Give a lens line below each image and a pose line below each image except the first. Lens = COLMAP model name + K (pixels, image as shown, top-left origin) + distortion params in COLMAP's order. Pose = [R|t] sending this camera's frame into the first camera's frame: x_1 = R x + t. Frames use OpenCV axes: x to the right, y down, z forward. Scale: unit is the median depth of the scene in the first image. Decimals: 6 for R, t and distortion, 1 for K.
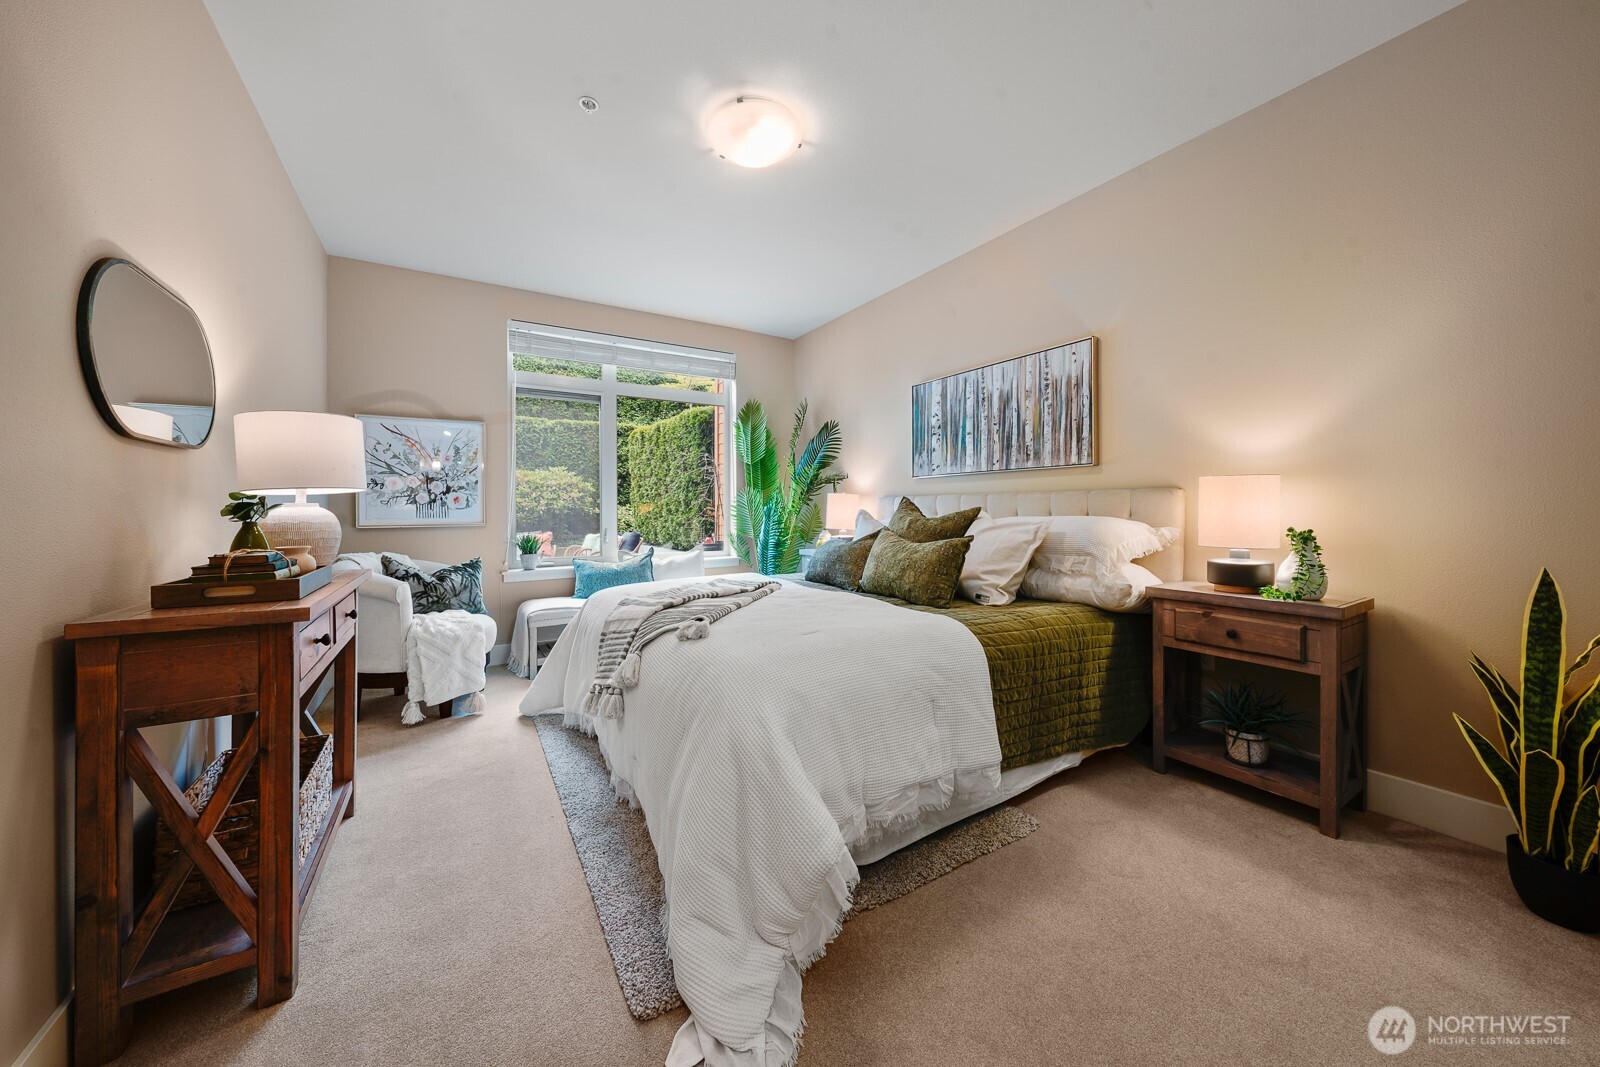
lens RADIAL K [[543.7, 0, 808.0], [0, 543.7, 509.2], [0, 0, 1]] dist [-0.007282, -0.000202]
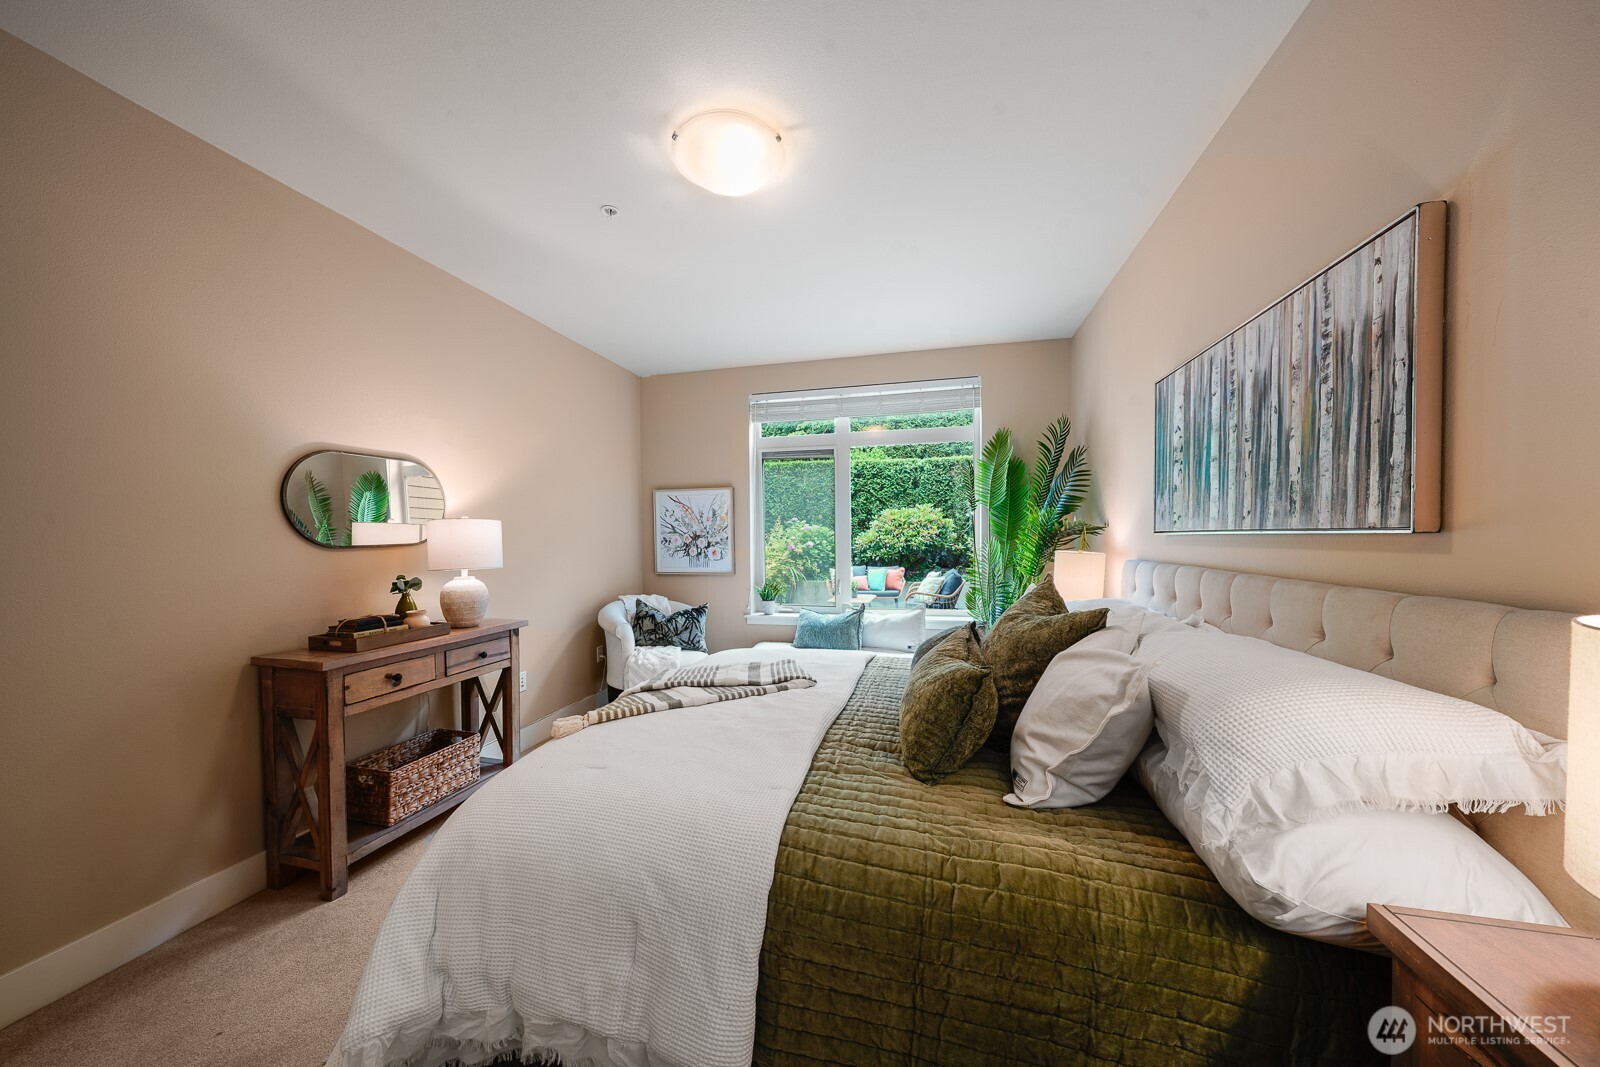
lens RADIAL K [[543.7, 0, 803.8], [0, 543.7, 546.7], [0, 0, 1]] dist [-0.007282, -0.000202]
pose [[0.688492, 0.016435, -0.725057, 0.443466], [0.002296, 0.999689, 0.024841, -0.071643], [0.725240, -0.018768, 0.688240, 0.353164]]
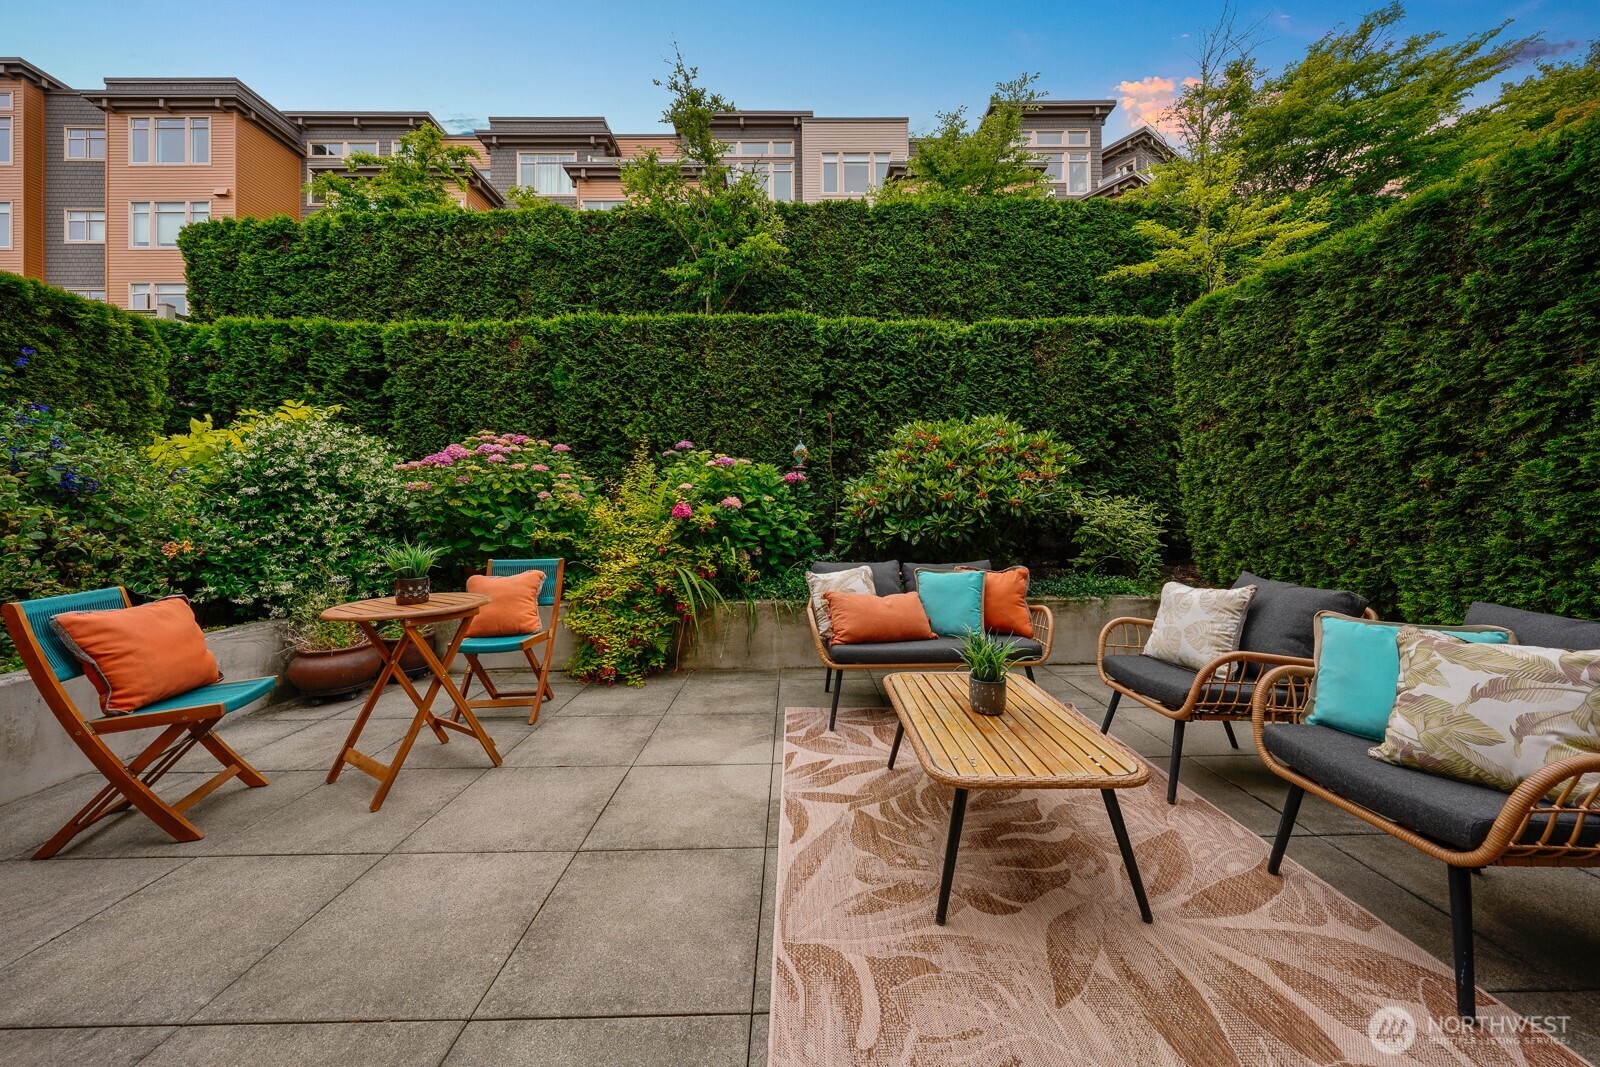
lens RADIAL K [[543.7, 0, 805.3], [0, 543.7, 519.5], [0, 0, 1]] dist [-0.007282, -0.000202]
pose [[0.847078, 0.007223, -0.531420, -1.108623], [0.000584, 0.999894, 0.014521, 0.011981], [0.531469, -0.012611, 0.846984, 1.677627]]
